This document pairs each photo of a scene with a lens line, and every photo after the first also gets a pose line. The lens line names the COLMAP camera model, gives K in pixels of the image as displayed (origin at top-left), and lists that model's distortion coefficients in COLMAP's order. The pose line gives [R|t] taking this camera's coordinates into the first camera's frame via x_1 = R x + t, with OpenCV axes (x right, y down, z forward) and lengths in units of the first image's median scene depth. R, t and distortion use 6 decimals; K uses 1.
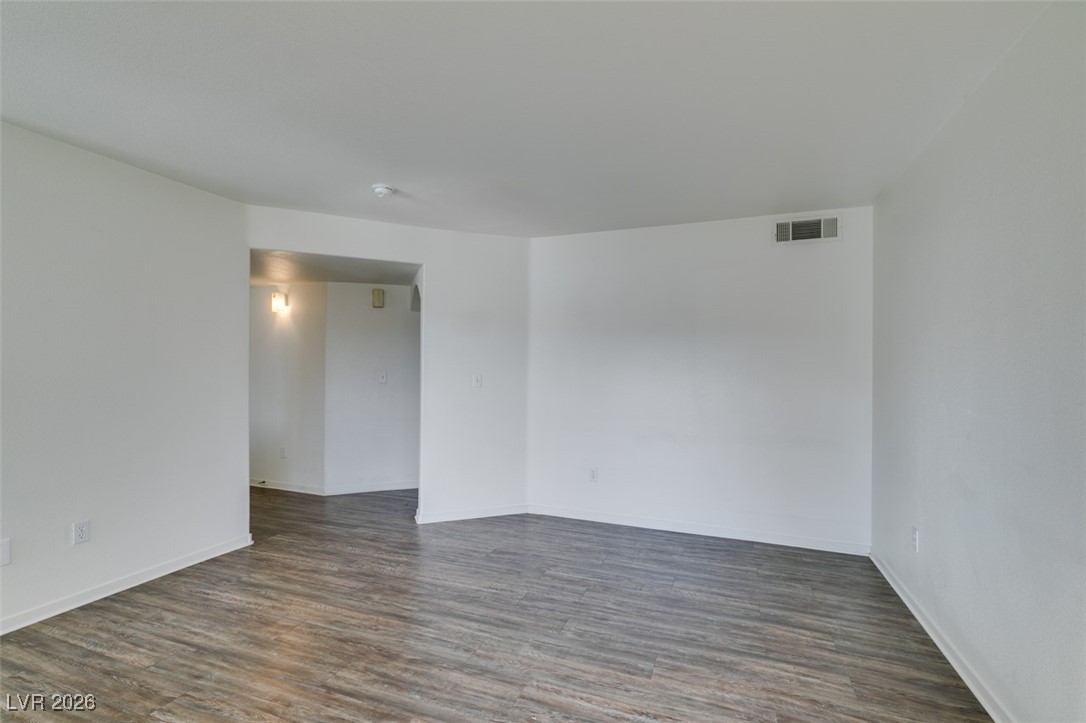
lens RADIAL K [[487.8, 0, 540.9], [0, 487.8, 366.2], [0, 0, 1]] dist [0.003724, -0.000291]
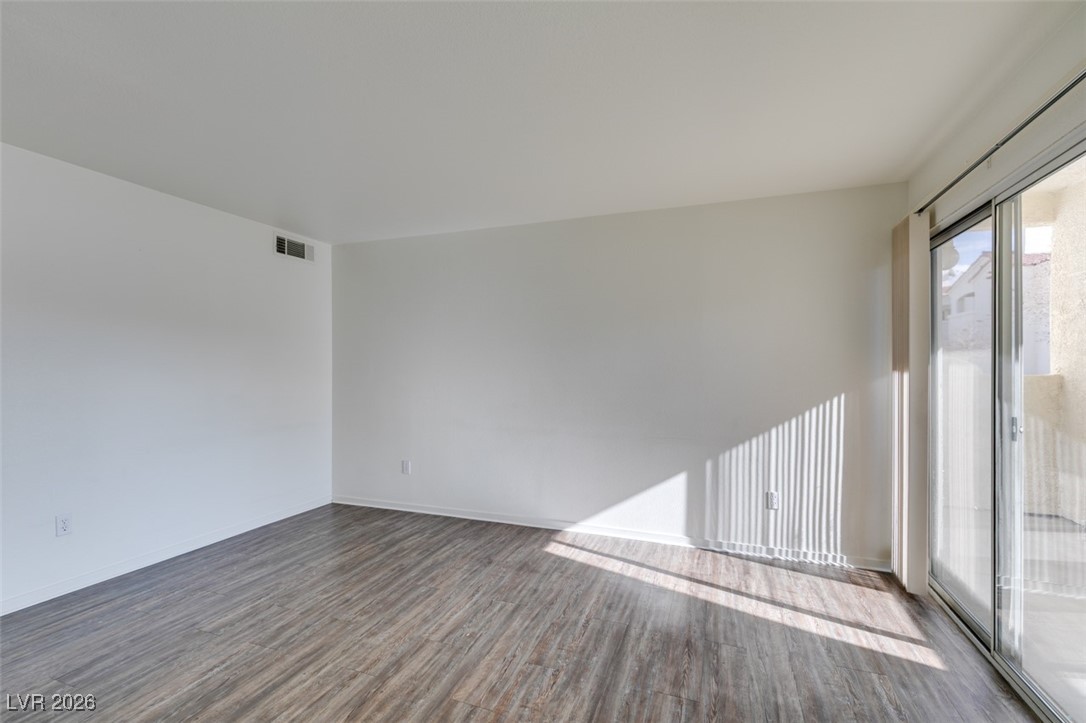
lens RADIAL K [[487.8, 0, 540.9], [0, 487.8, 366.2], [0, 0, 1]] dist [0.003724, -0.000291]
pose [[-0.010547, -0.007171, 0.999919, -0.888408], [-0.004930, 0.999962, 0.007120, -0.004562], [-0.999932, -0.004855, -0.010582, 0.555767]]
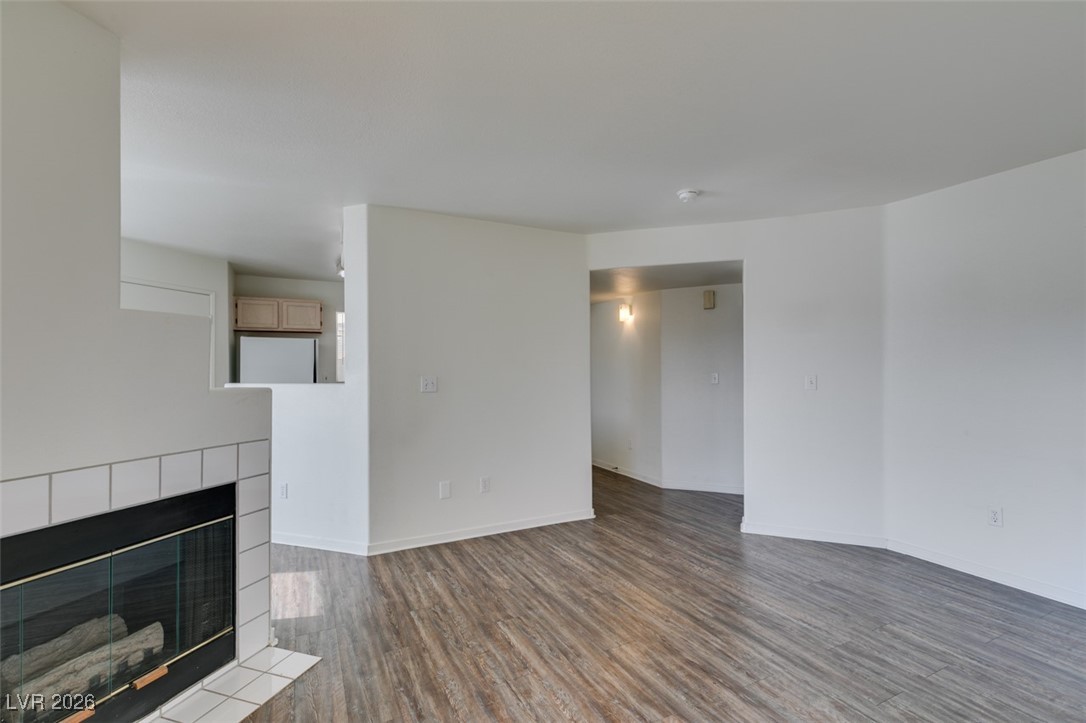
lens RADIAL K [[484.4, 0, 540.5], [0, 484.4, 367.0], [0, 0, 1]] dist [0.002684, -0.000372]
pose [[0.740562, -0.012509, -0.671872, 0.148781], [0.012251, 0.999912, -0.005113, 0.000560], [0.671877, -0.004445, 0.740650, 0.051184]]
